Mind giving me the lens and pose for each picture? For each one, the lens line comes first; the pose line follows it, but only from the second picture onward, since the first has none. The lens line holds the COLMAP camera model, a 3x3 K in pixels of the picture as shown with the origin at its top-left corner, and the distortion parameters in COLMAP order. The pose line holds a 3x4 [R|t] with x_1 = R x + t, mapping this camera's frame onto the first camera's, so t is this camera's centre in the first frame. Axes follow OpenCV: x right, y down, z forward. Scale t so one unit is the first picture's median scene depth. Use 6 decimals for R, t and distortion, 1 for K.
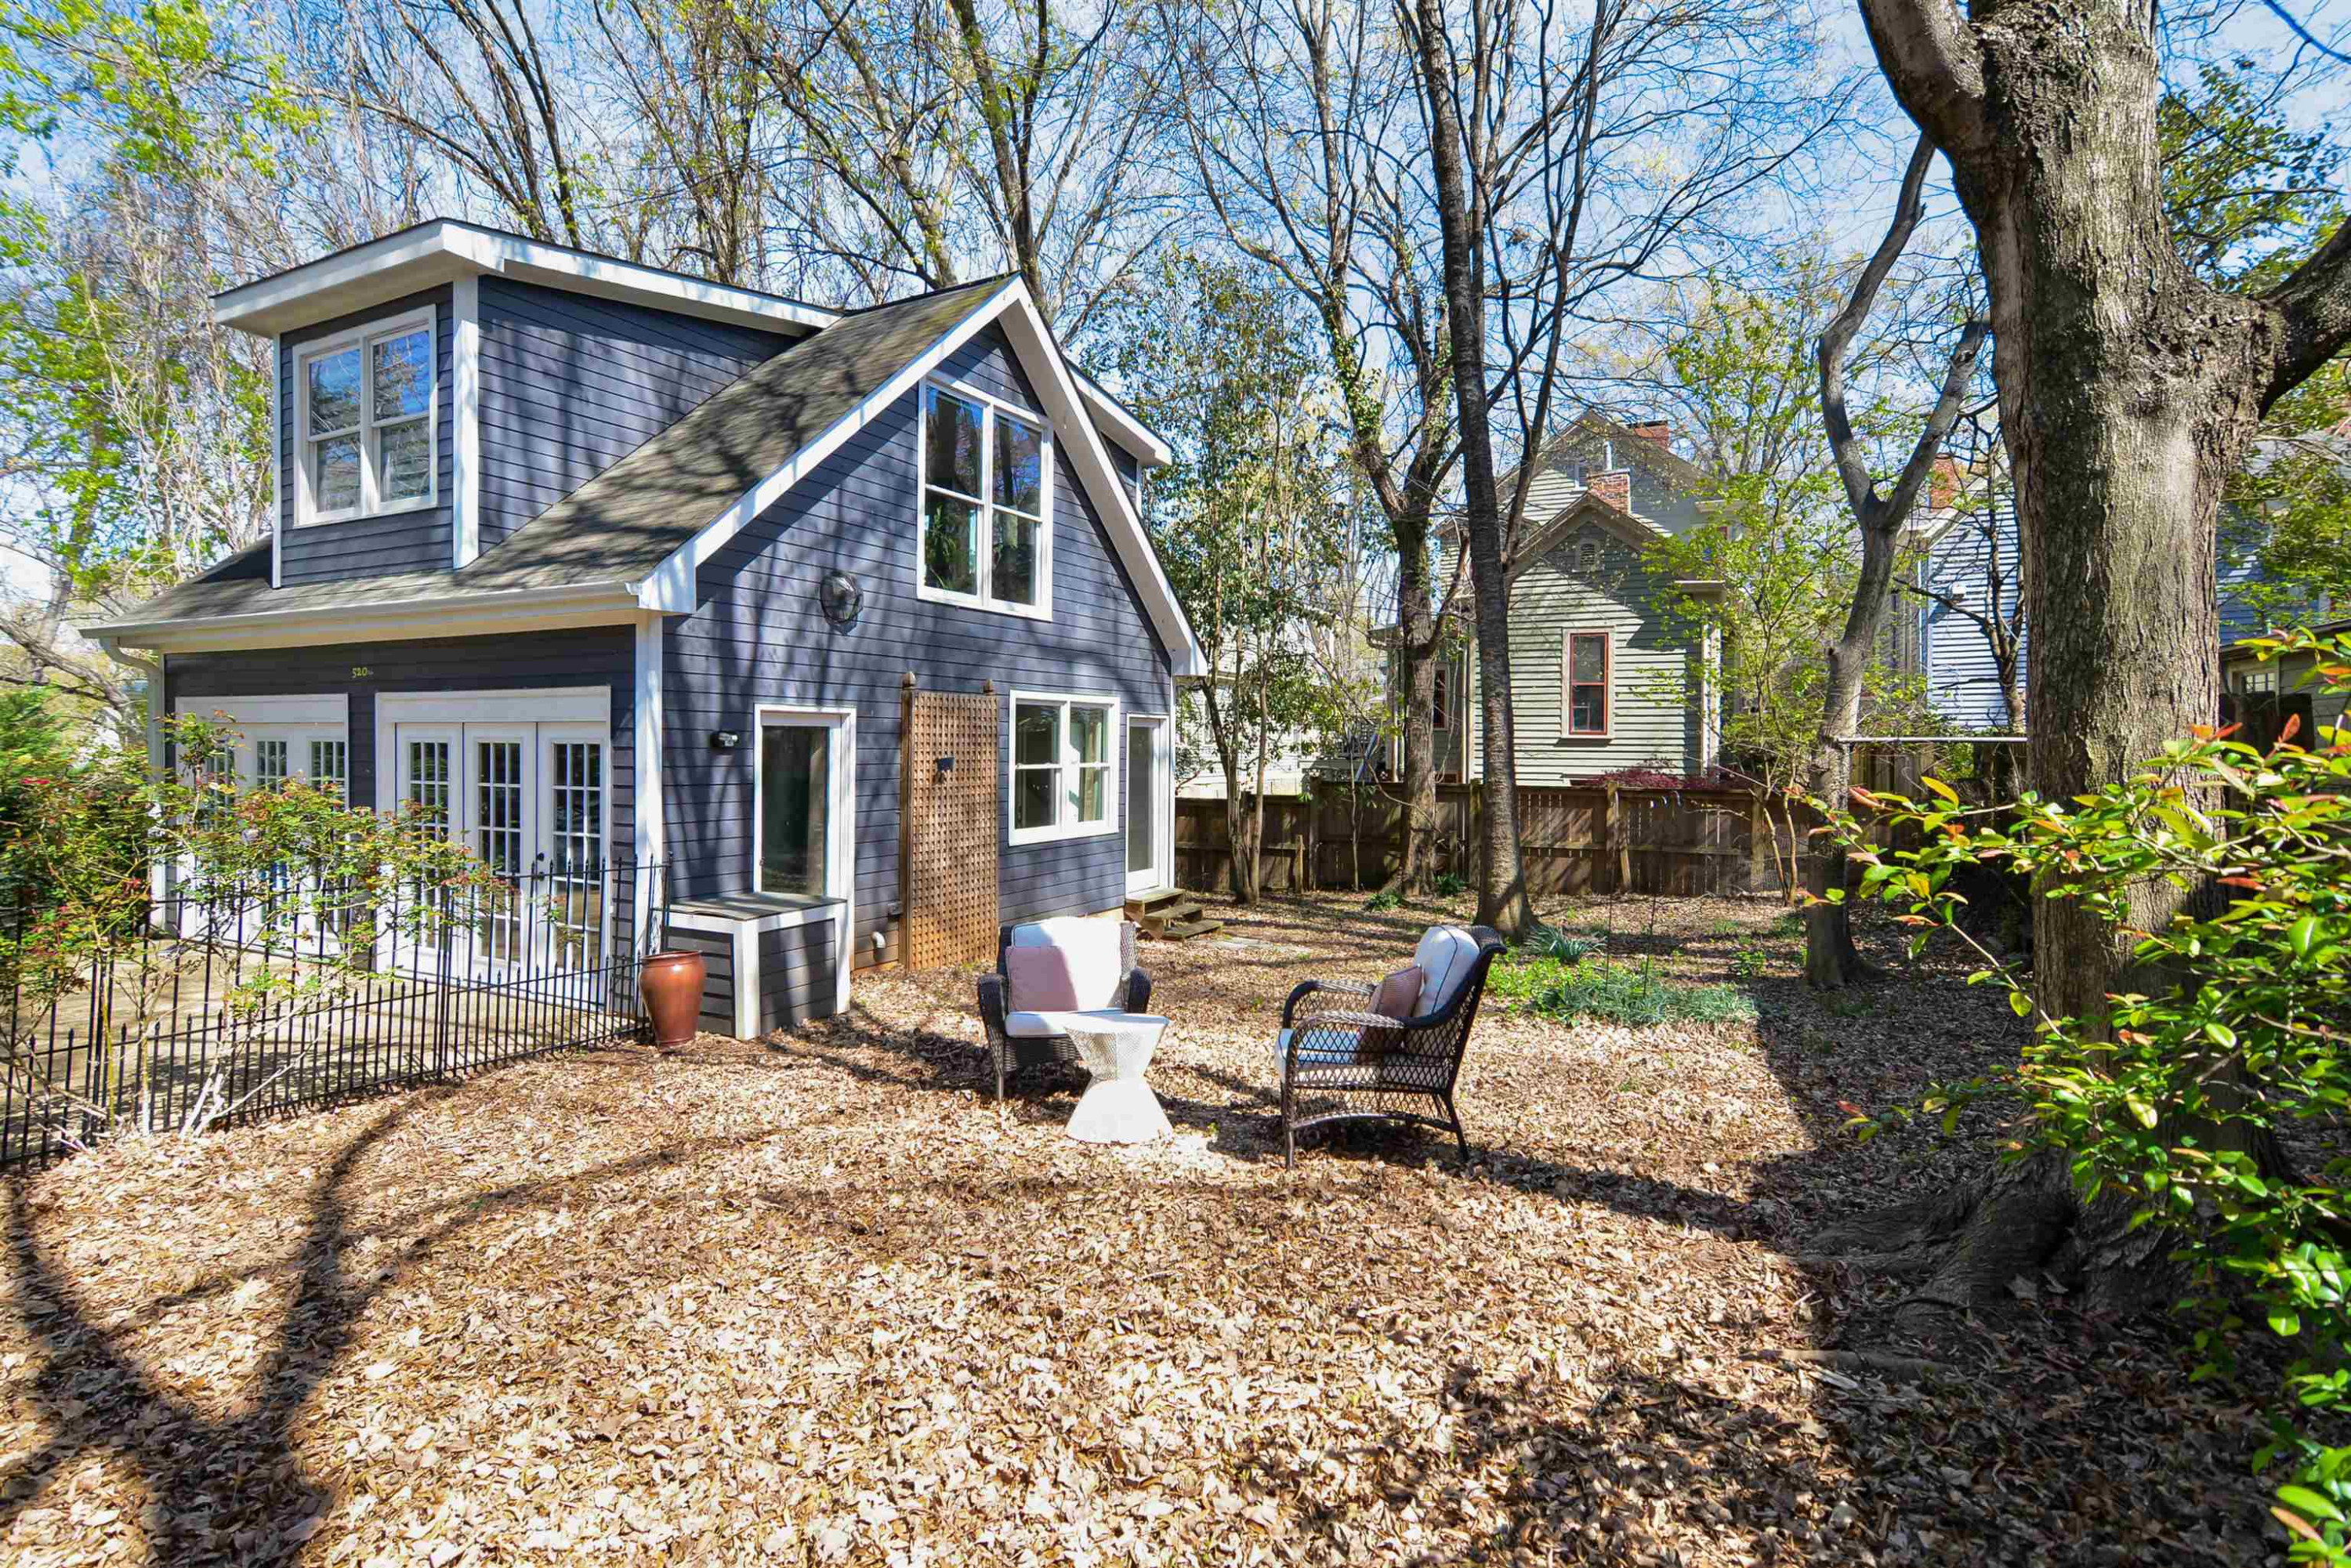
lens RADIAL K [[1140.9, 0, 1222.6], [0, 1140.9, 737.7], [0, 0, 1]] dist [0.005592, 0.011256]
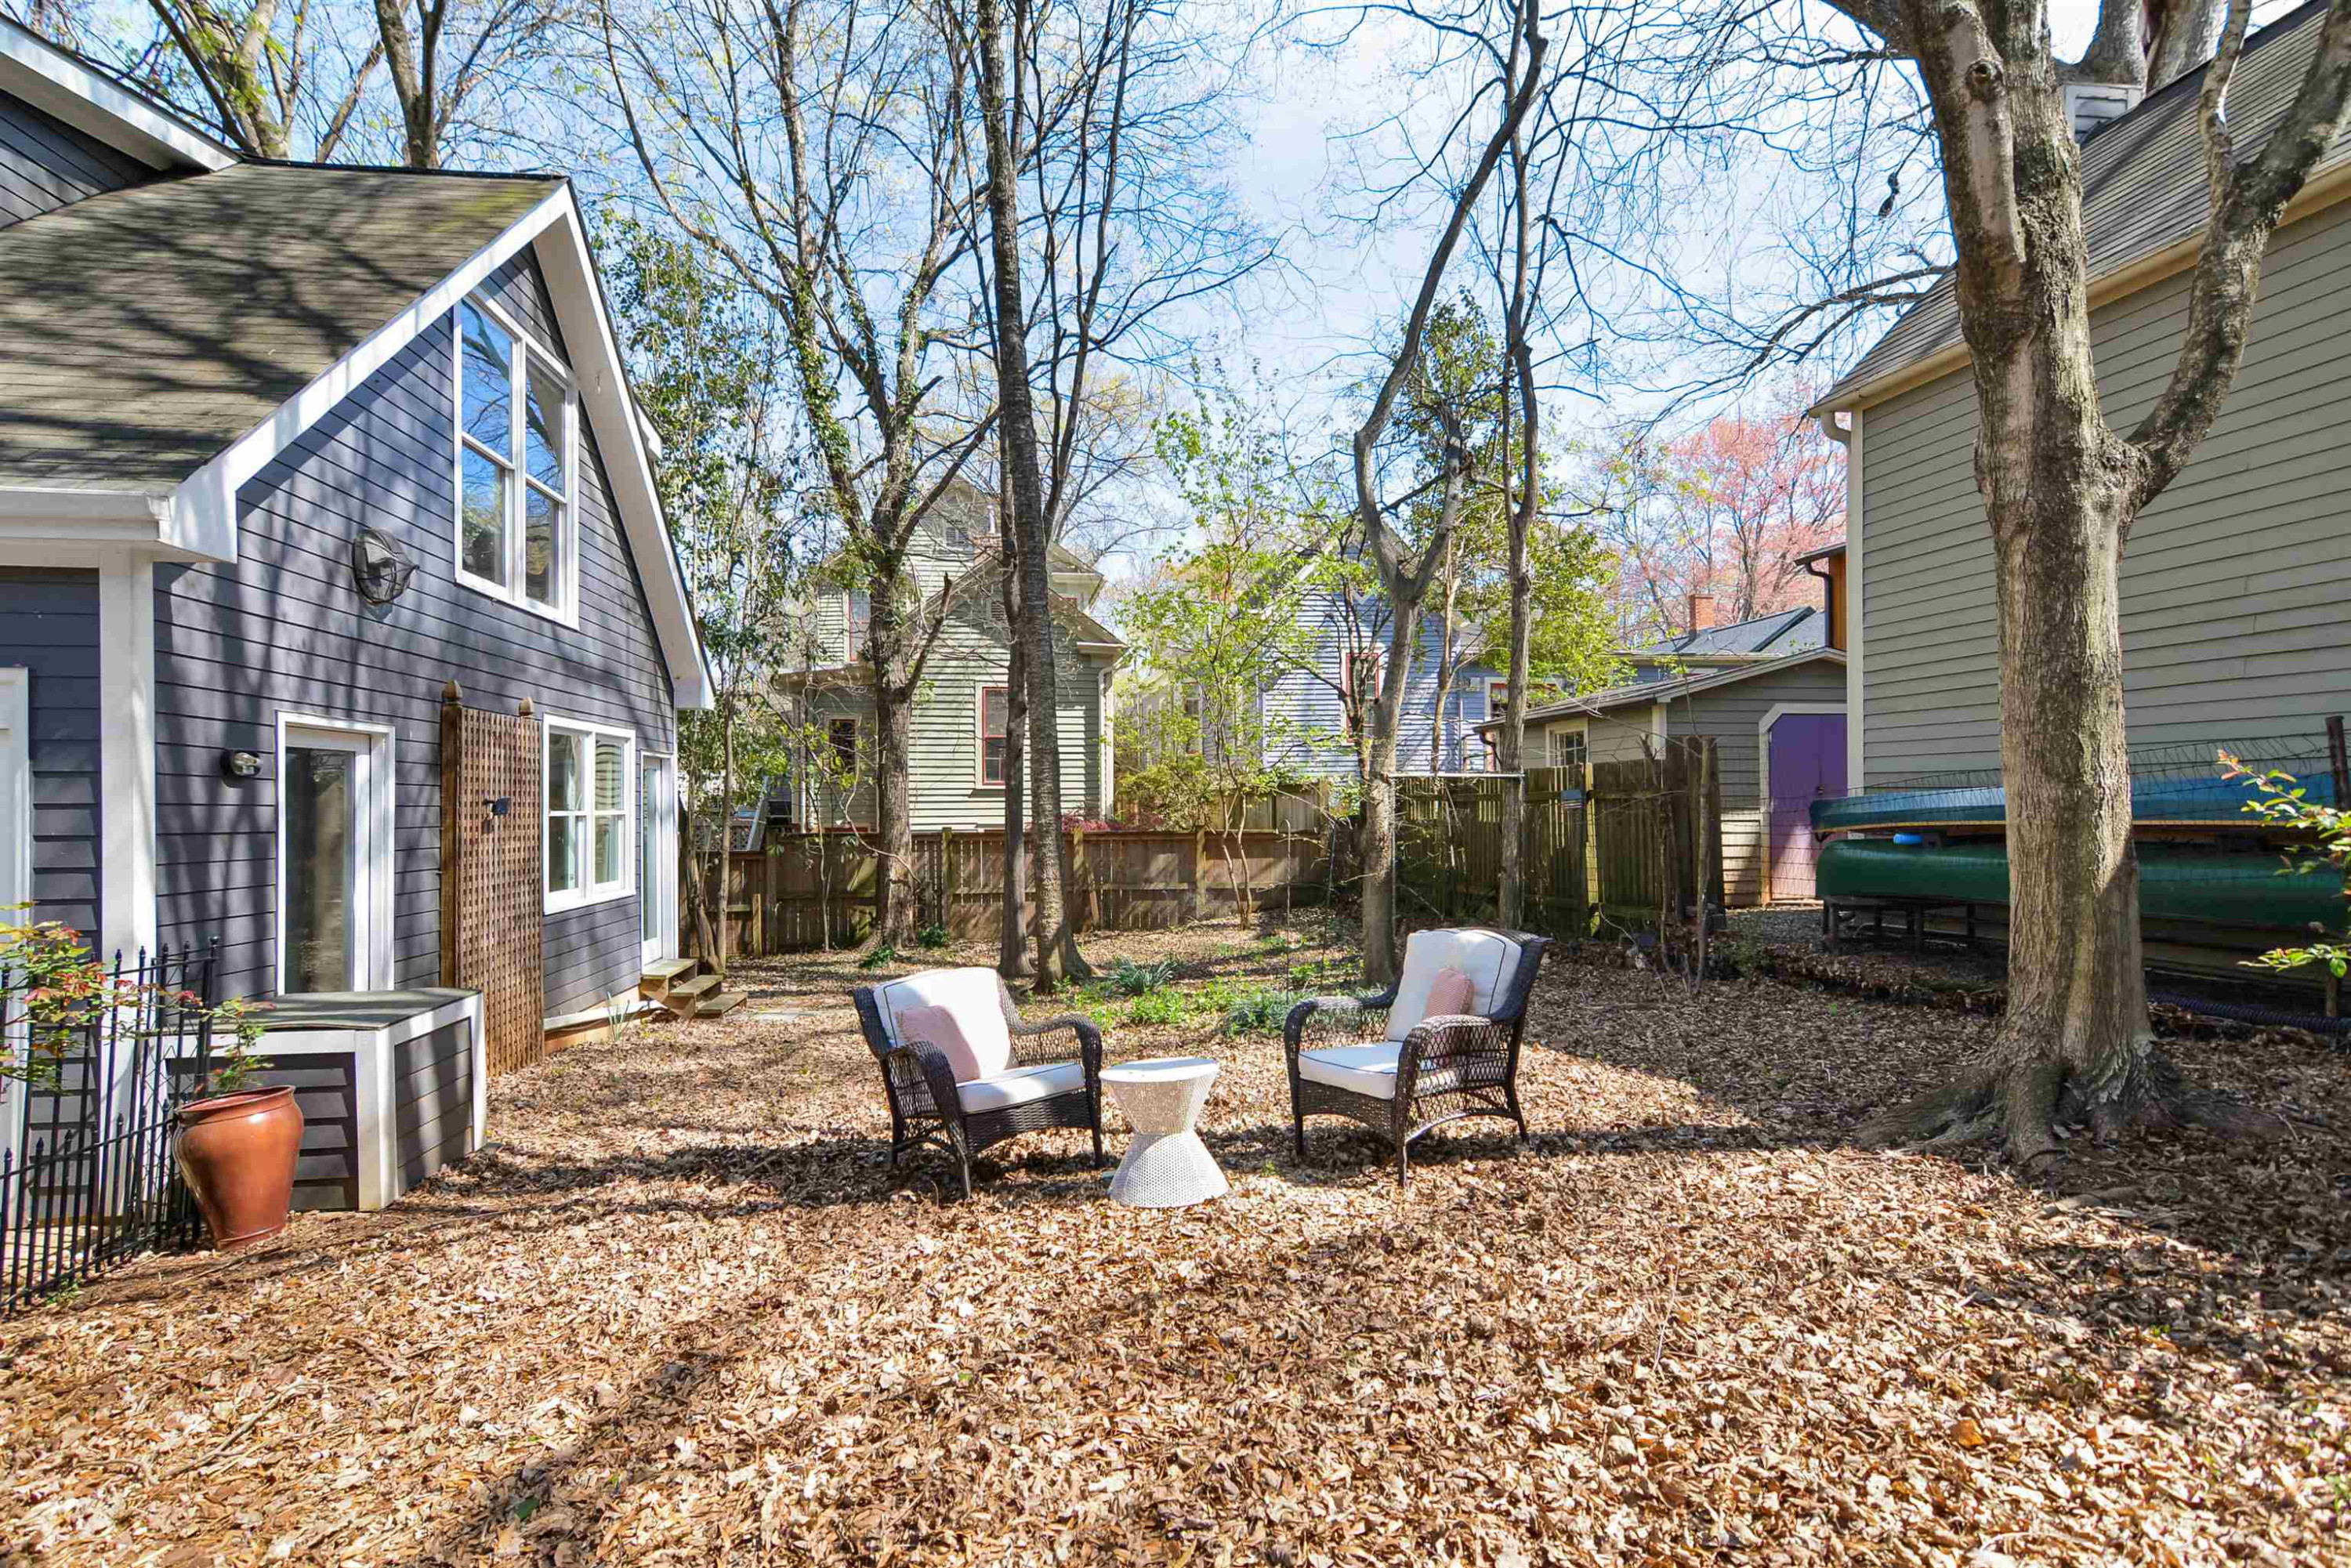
lens RADIAL K [[1140.9, 0, 1164.1], [0, 1140.9, 783.2], [0, 0, 1]] dist [0.005592, 0.011256]
pose [[0.830771, -0.001090, 0.556614, -0.337386], [0.009604, 0.999877, -0.012377, 0.023900], [-0.556532, 0.015629, 0.830679, 0.156675]]
